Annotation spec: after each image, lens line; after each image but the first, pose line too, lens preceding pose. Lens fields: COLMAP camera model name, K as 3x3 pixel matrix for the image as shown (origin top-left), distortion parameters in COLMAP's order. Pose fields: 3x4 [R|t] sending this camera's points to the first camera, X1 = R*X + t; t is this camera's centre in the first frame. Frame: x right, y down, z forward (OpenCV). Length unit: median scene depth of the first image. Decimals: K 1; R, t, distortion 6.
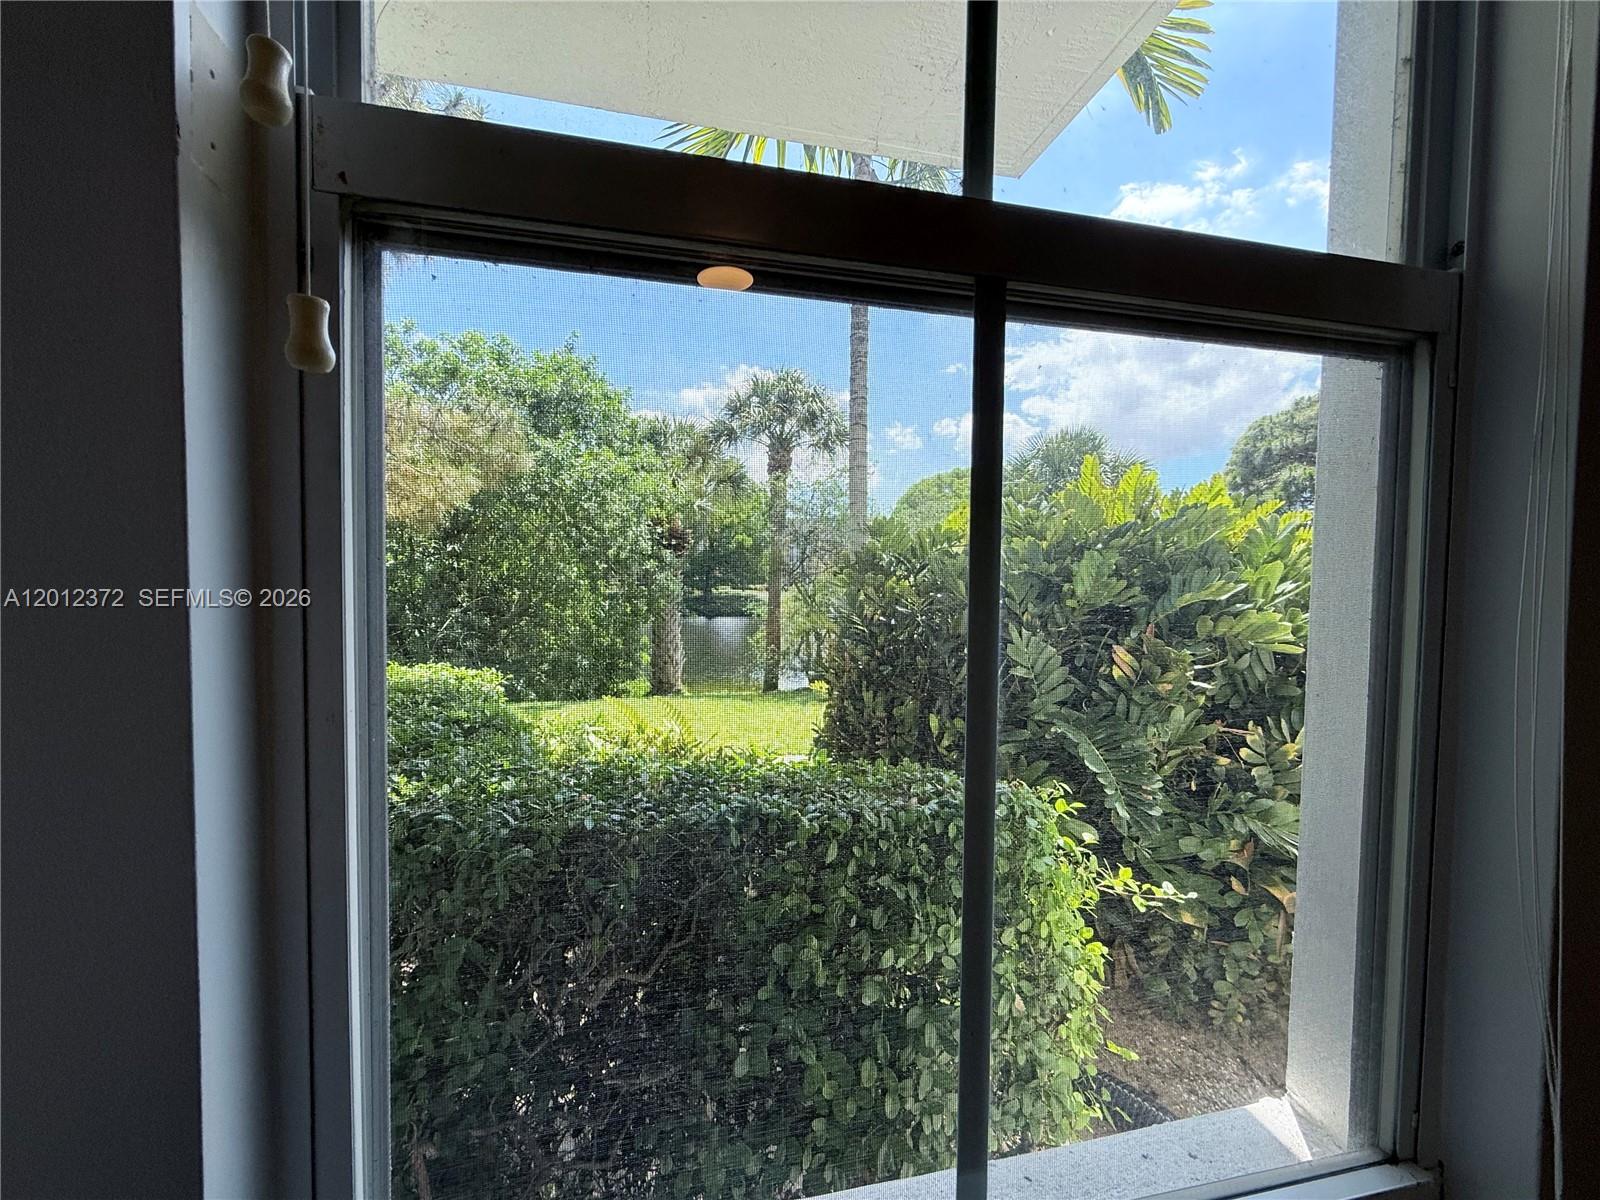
lens RADIAL K [[630.5, 0, 802.5], [0, 630.5, 597.7], [0, 0, 1]] dist [0.001587, -0.000122]
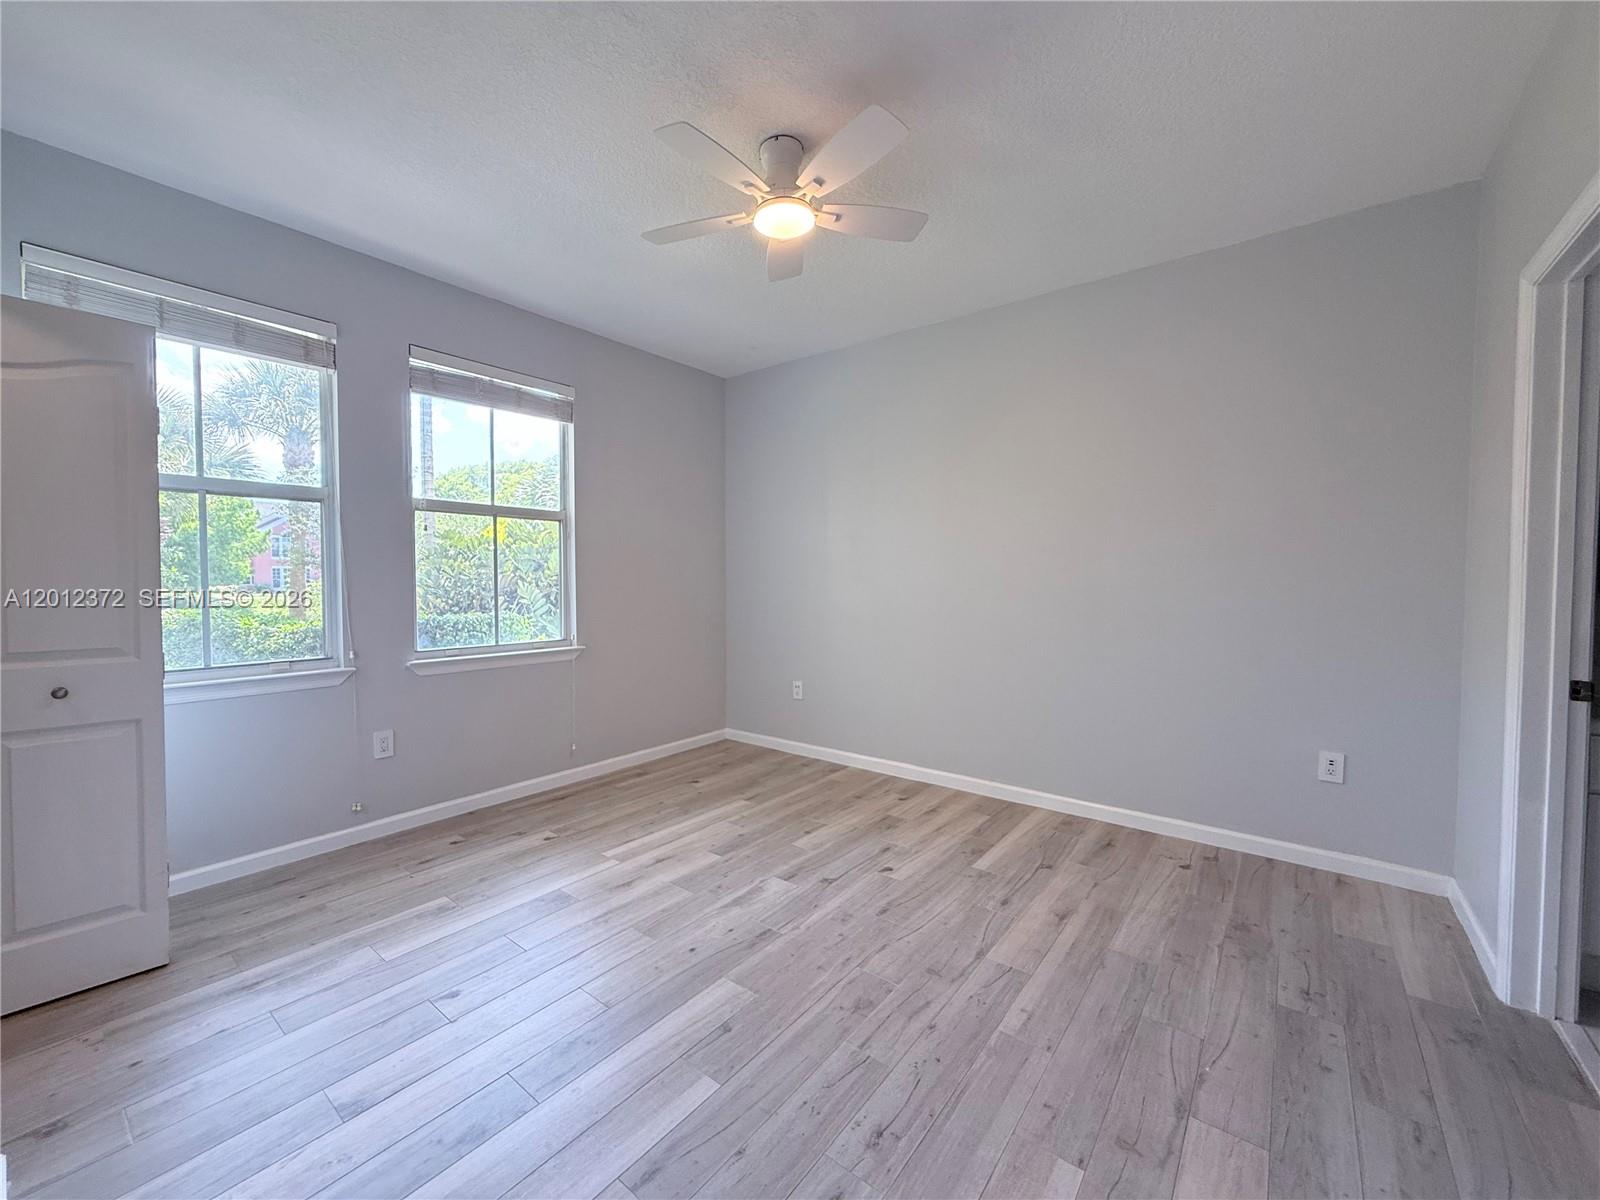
lens RADIAL K [[630.5, 0, 802.1], [0, 630.5, 595.9], [0, 0, 1]] dist [0.001587, -0.000122]
pose [[0.769483, -0.029024, 0.638008, -0.310878], [0.028293, 0.999535, 0.011347, 0.090004], [-0.638040, 0.009319, 0.769946, -1.284298]]
